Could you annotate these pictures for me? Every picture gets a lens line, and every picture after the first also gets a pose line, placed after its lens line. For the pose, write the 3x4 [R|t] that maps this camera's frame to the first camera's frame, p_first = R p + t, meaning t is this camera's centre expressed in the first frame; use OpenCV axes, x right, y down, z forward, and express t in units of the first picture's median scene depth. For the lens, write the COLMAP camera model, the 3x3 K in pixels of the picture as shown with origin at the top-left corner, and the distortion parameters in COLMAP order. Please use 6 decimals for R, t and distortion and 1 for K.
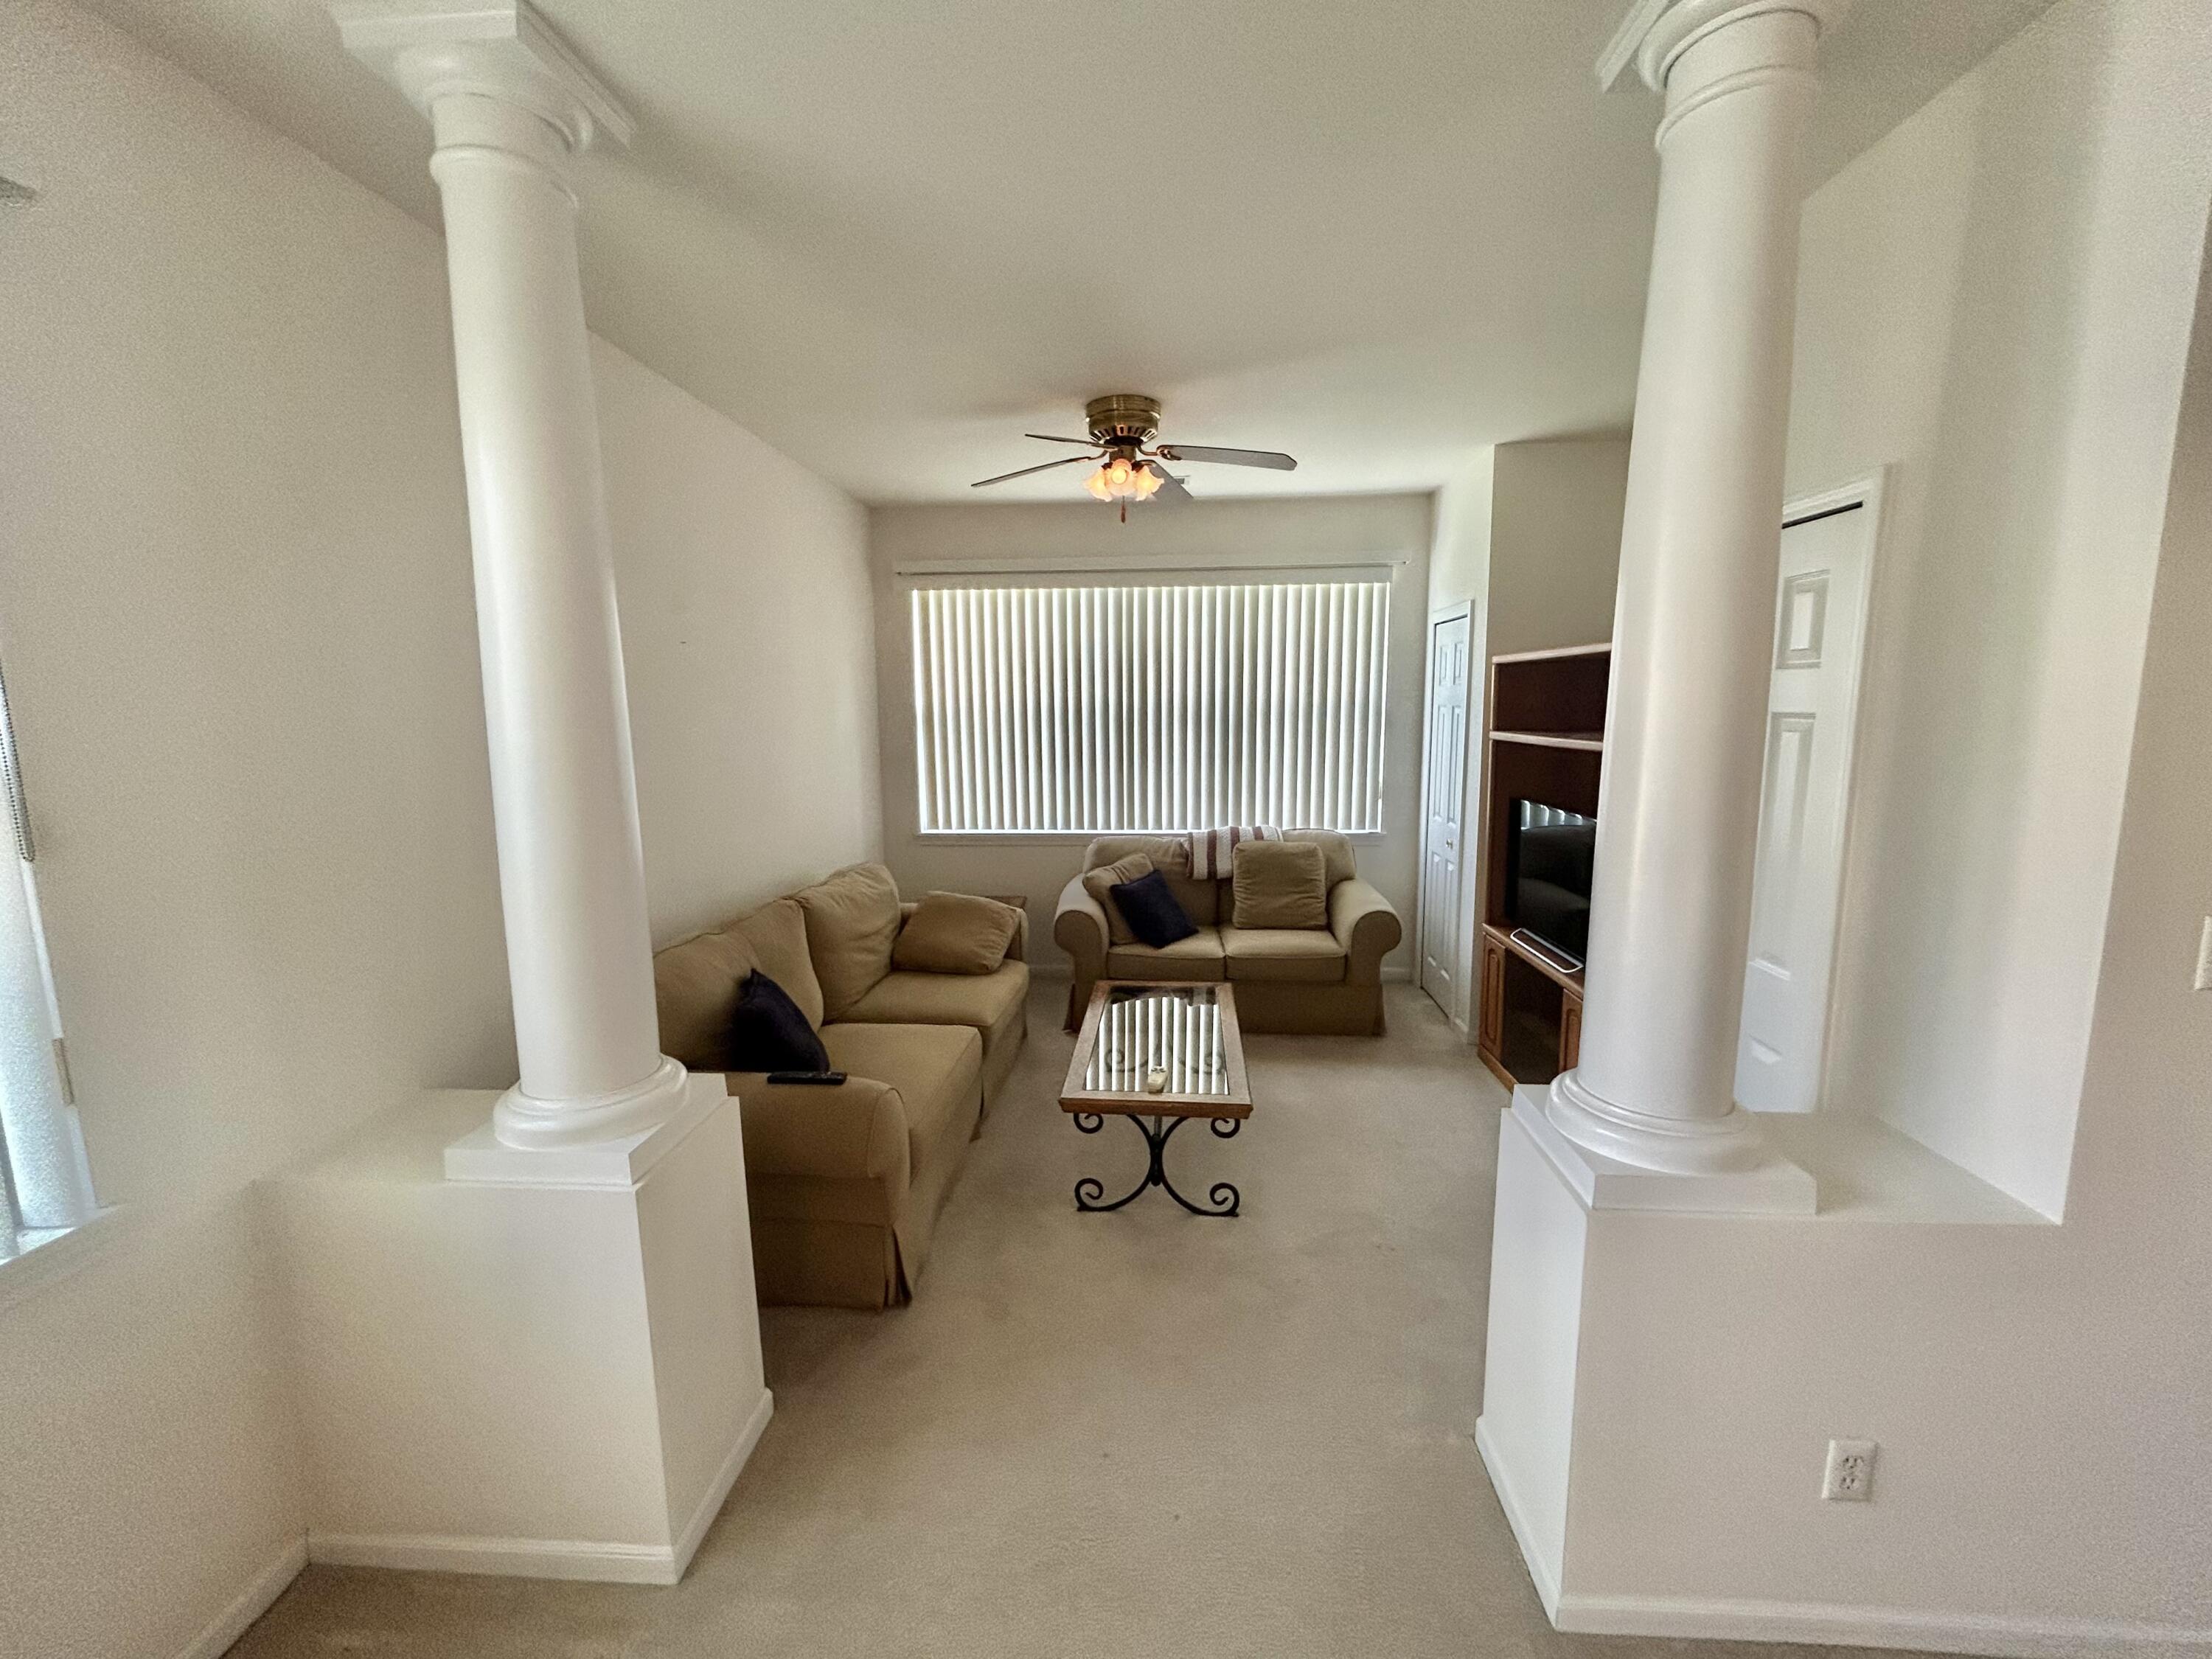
lens RADIAL K [[894.6, 0, 1101.6], [0, 894.6, 835.1], [0, 0, 1]] dist [-0.001245, 0.001023]
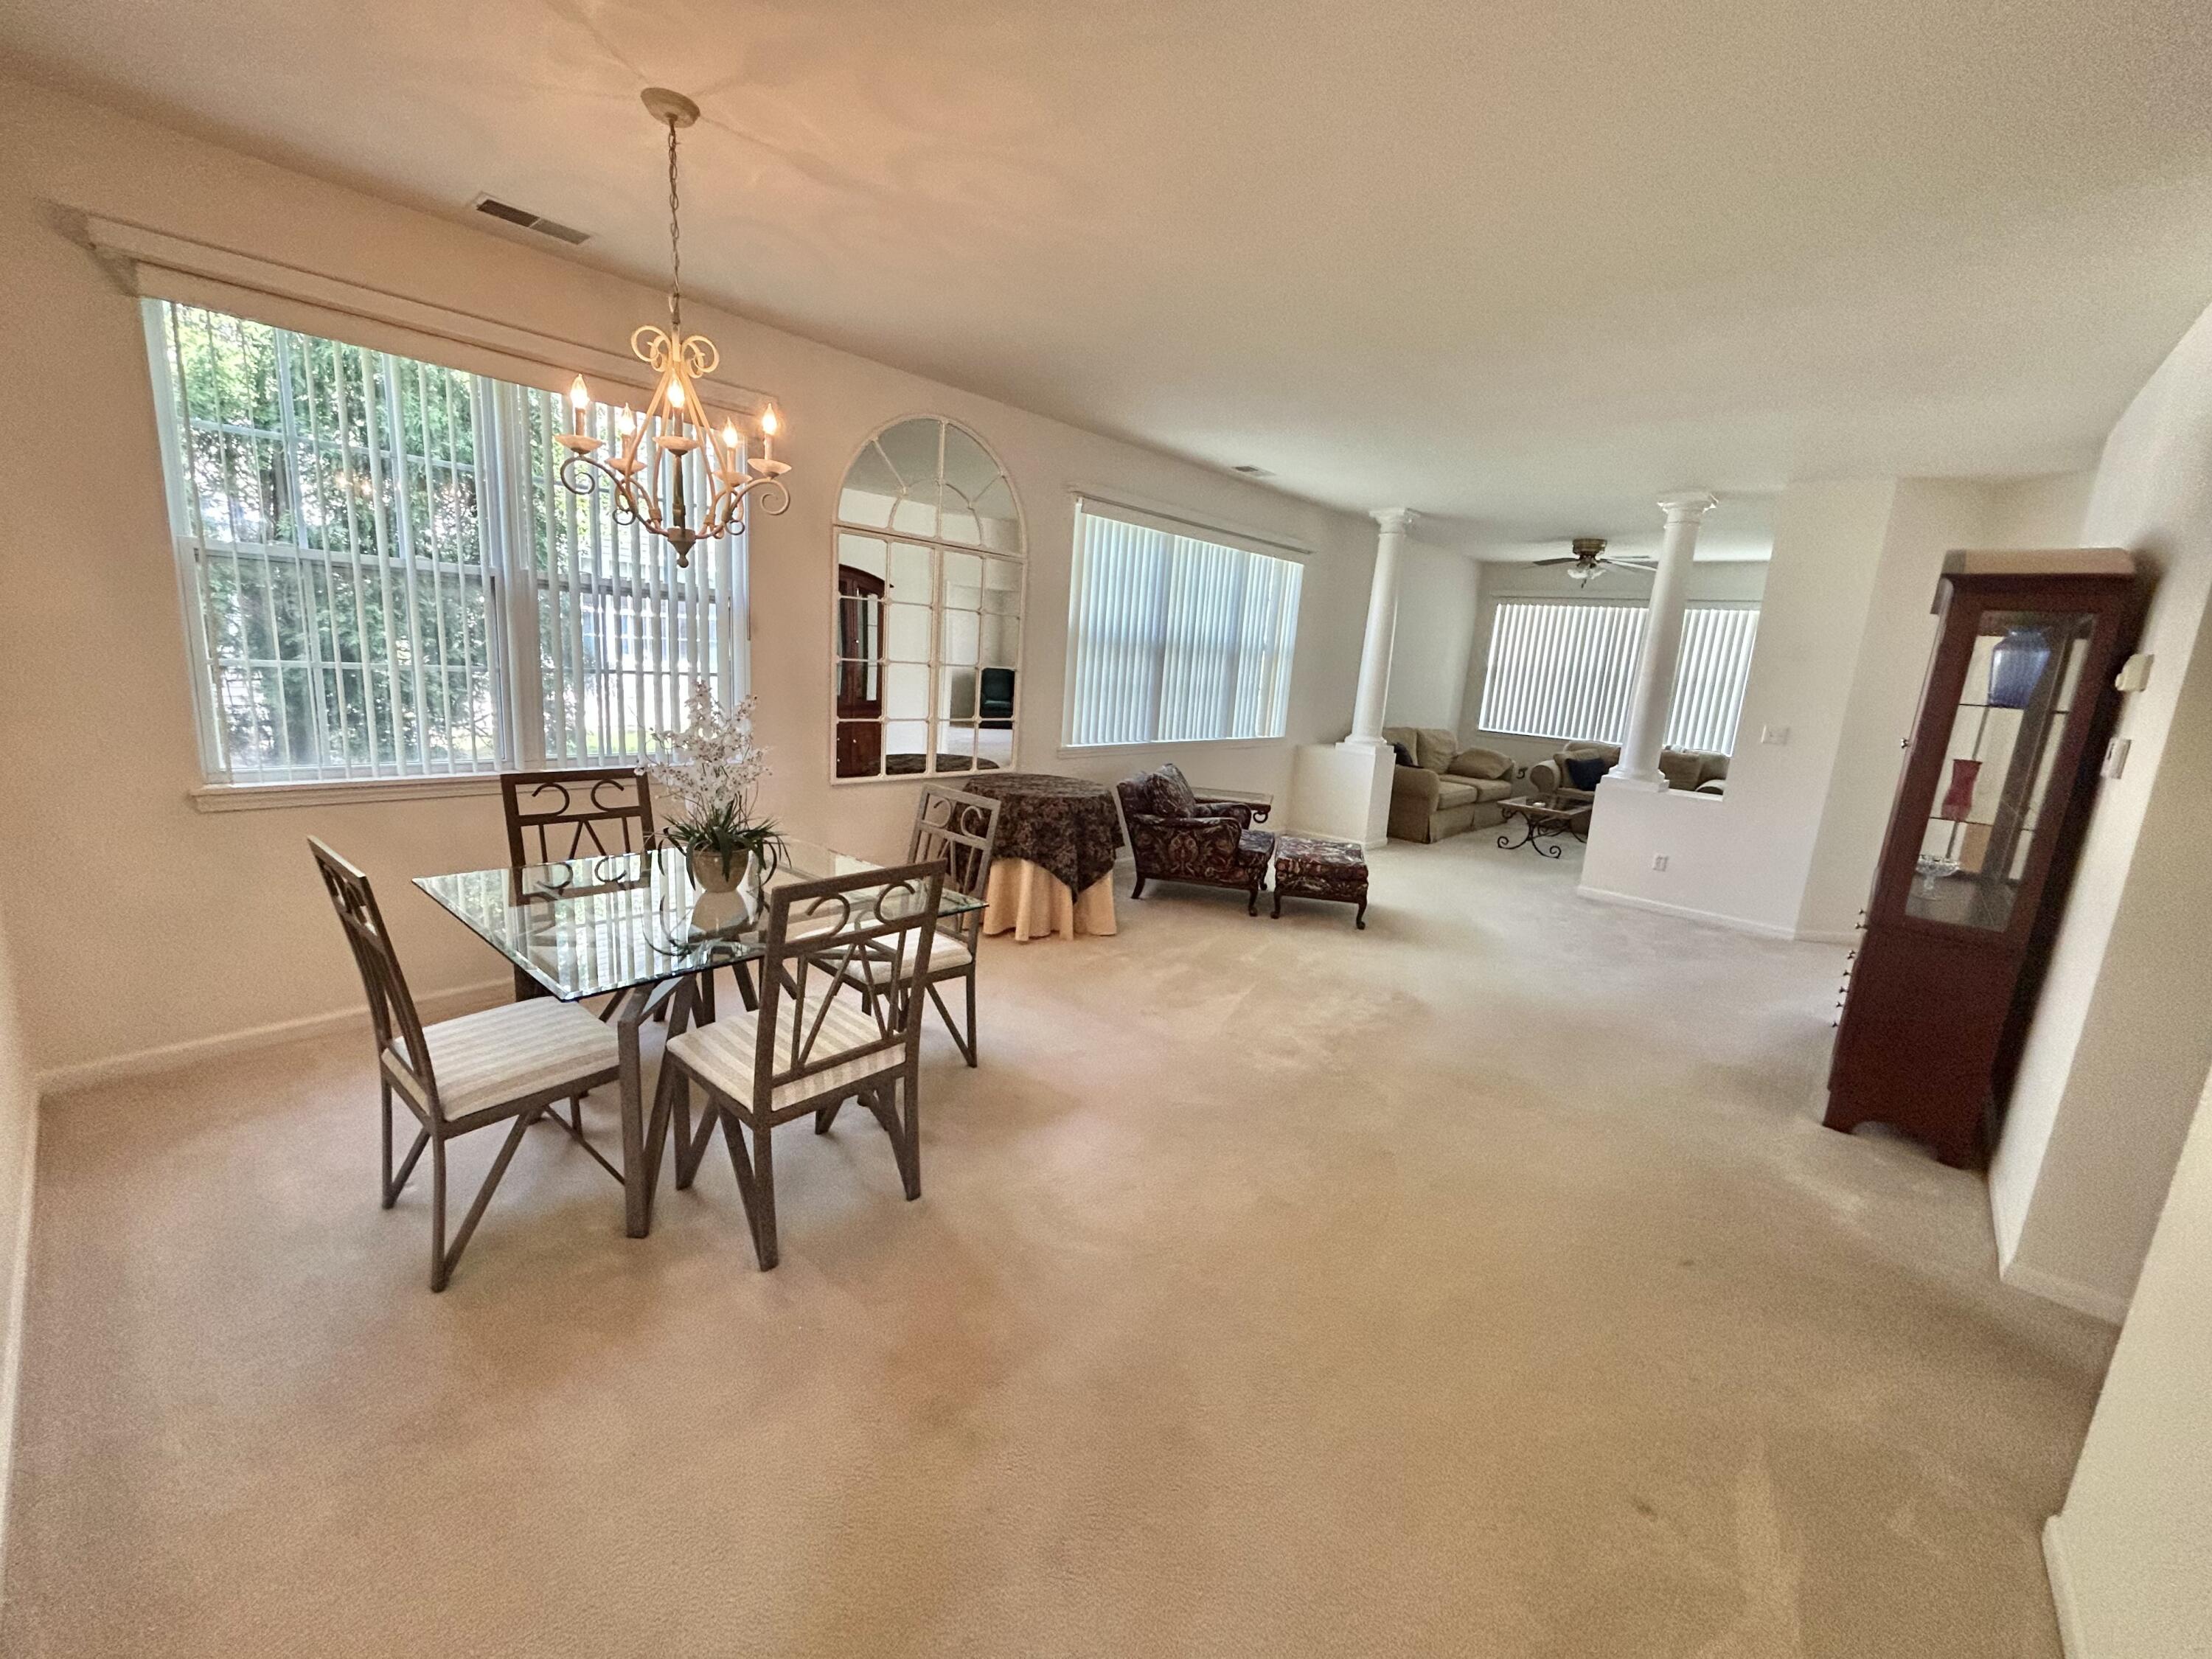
lens RADIAL K [[894.6, 0, 1101.8], [0, 894.6, 829.3], [0, 0, 1]] dist [-0.001245, 0.001023]
pose [[0.774718, 0.170341, -0.608931, 0.588580], [-0.157844, 0.984640, 0.074622, 0.297852], [0.612289, 0.038305, 0.789706, -1.623007]]
